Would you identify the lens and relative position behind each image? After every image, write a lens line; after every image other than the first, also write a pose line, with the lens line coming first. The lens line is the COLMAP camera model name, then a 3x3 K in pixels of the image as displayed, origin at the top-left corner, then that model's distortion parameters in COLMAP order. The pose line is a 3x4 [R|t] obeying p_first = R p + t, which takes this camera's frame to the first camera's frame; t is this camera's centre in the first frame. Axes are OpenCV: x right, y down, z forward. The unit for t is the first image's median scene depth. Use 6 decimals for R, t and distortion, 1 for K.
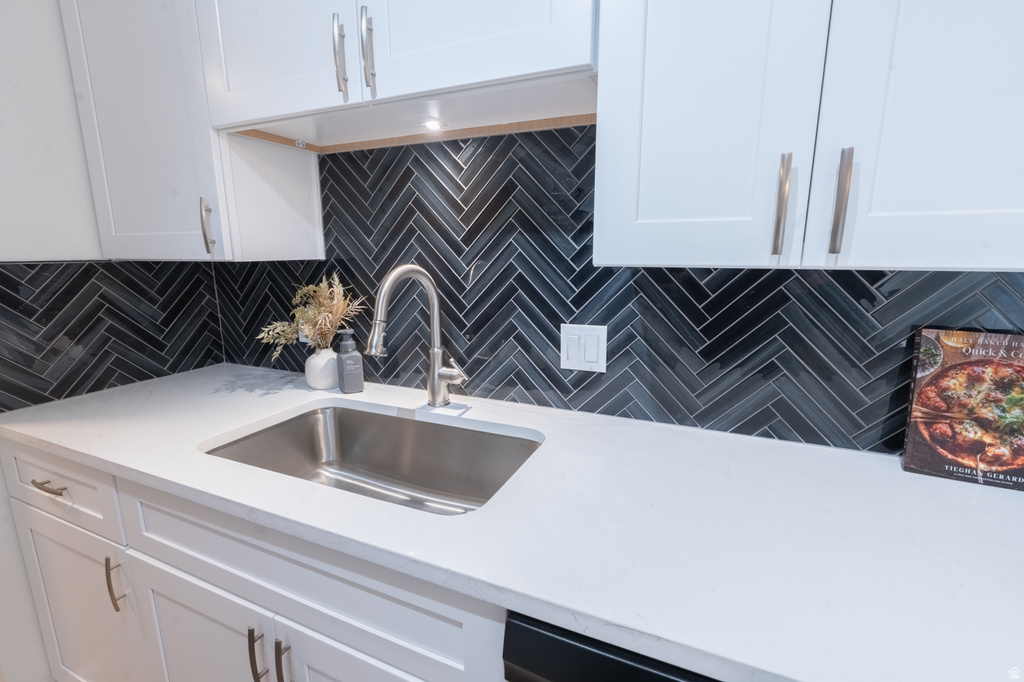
lens RADIAL K [[474.0, 0, 517.8], [0, 474.0, 346.9], [0, 0, 1]] dist [-0.003921, 0.000233]
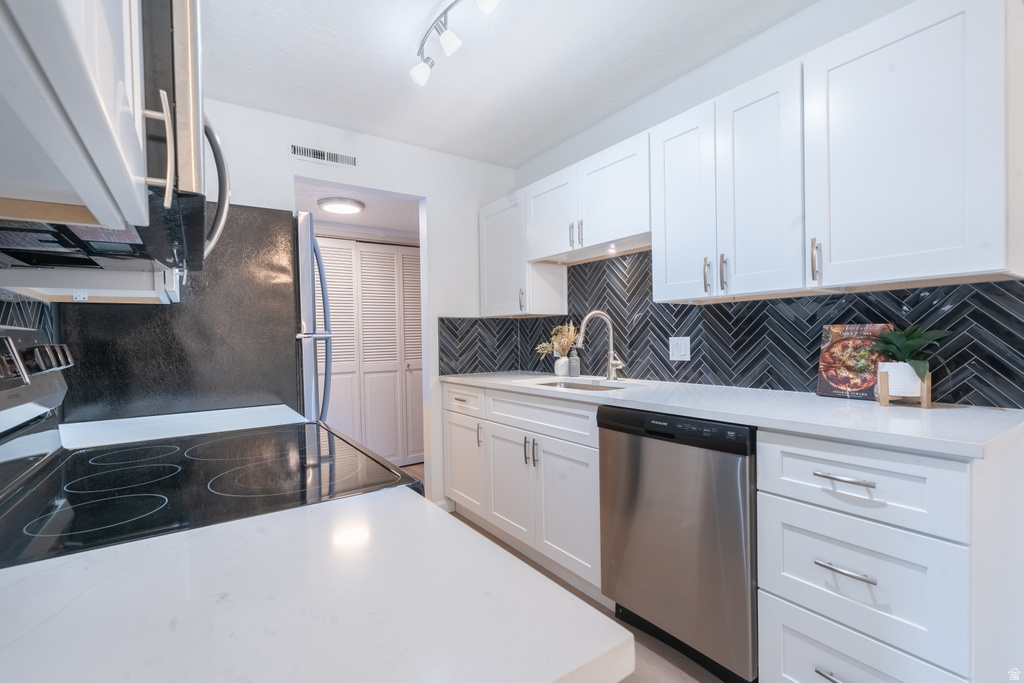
lens RADIAL K [[474.0, 0, 509.7], [0, 474.0, 341.7], [0, 0, 1]] dist [-0.003921, 0.000233]
pose [[0.850851, -0.008158, -0.525344, 0.558458], [-0.092004, 0.982117, -0.164260, 0.354180], [0.517289, 0.188095, 0.834884, -1.002200]]
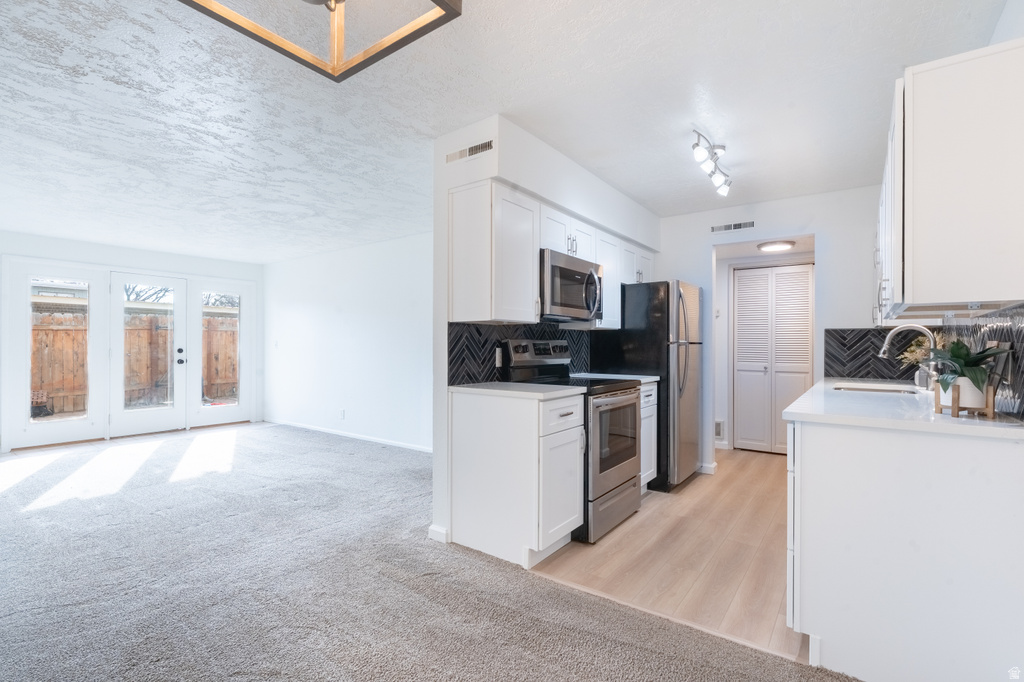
lens RADIAL K [[474.0, 0, 516.5], [0, 474.0, 345.1], [0, 0, 1]] dist [-0.003921, 0.000233]
pose [[-0.209377, -0.002667, -0.977831, 2.363926], [-0.206182, 0.977634, 0.041483, 0.231120], [0.955850, 0.210297, -0.205244, -0.365549]]
